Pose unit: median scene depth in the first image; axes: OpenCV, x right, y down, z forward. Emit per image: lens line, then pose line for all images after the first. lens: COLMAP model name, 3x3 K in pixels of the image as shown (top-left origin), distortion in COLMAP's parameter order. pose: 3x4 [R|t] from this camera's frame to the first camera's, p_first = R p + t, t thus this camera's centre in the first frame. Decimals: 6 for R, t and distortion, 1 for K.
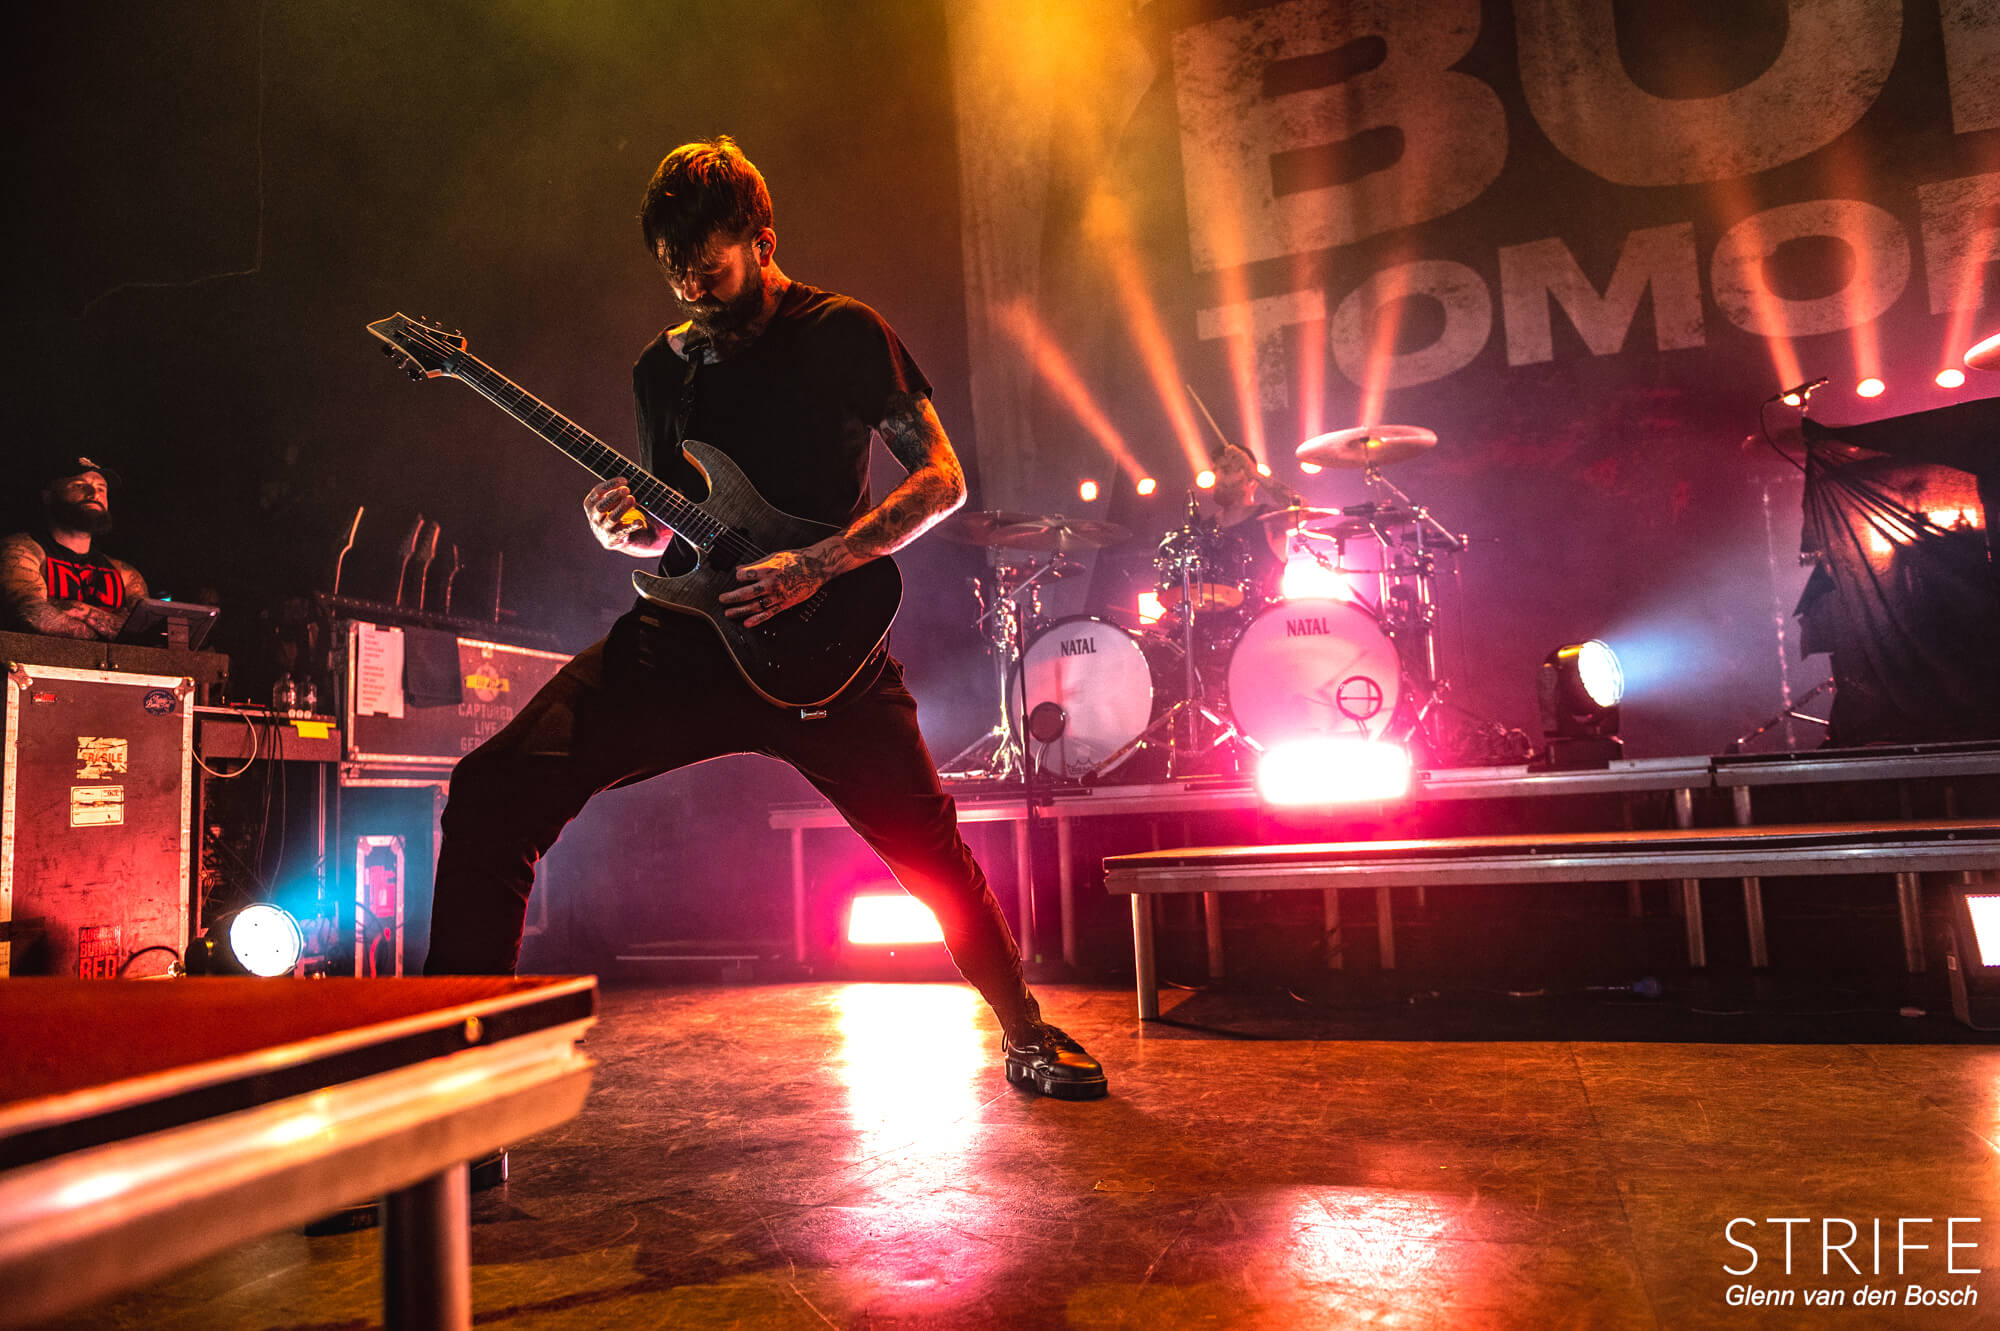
lens RADIAL K [[1335.7, 0, 999.5], [0, 1335.7, 674.5], [0, 0, 1]] dist [-0.008699, -0.007870]
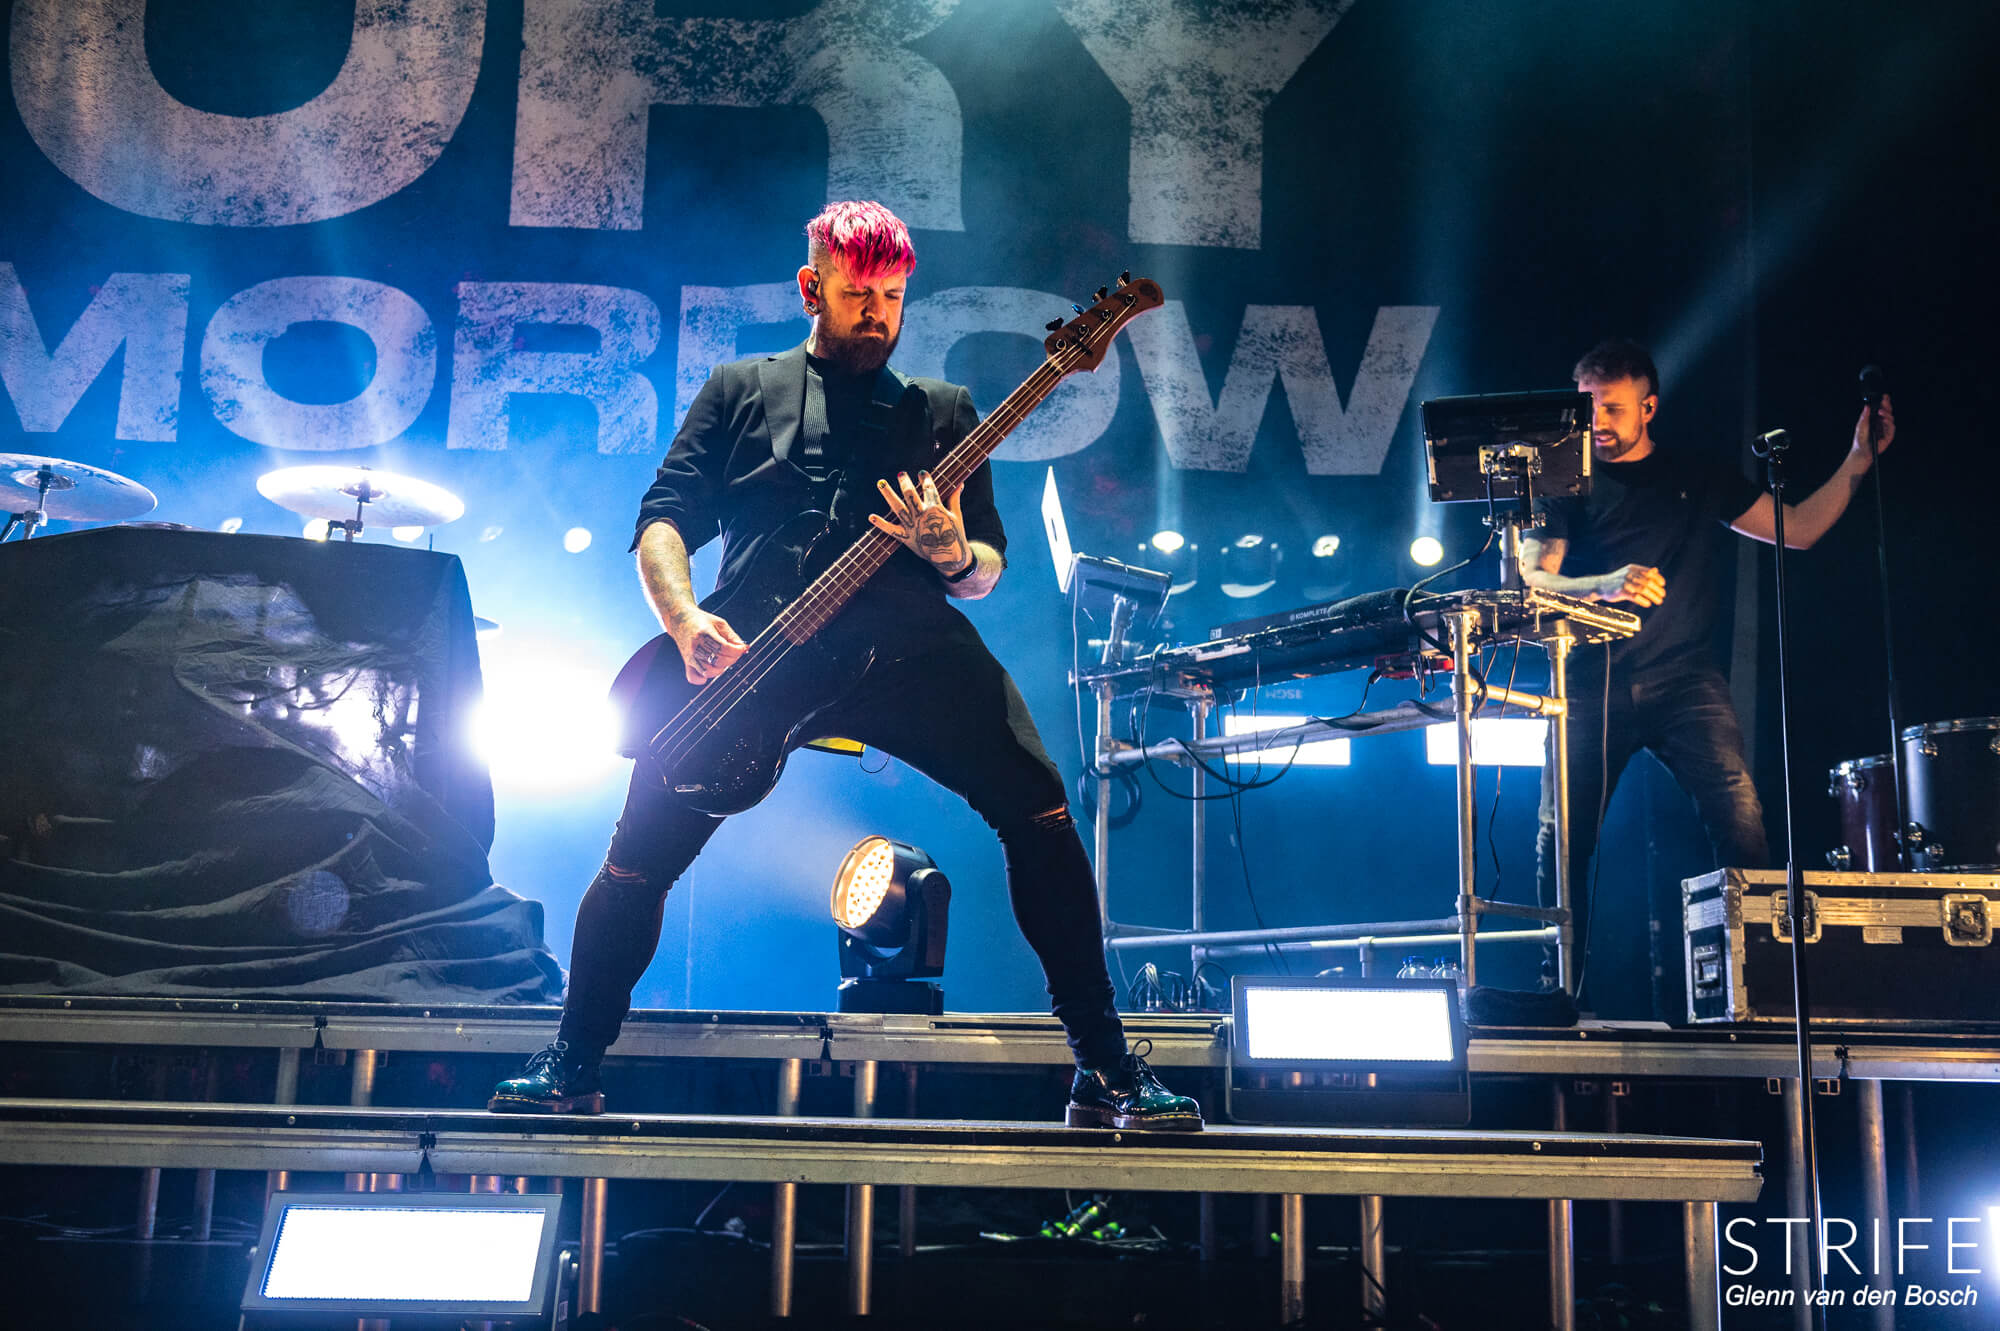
lens RADIAL K [[2032.1, 0, 925.1], [0, 2032.1, 724.4], [0, 0, 1]] dist [-0.004787, 0.000000]
pose [[0.938796, 0.115131, 0.324665, 0.575243], [-0.095663, 0.992557, -0.075358, -0.046947], [-0.330925, 0.039687, 0.942822, -0.194012]]
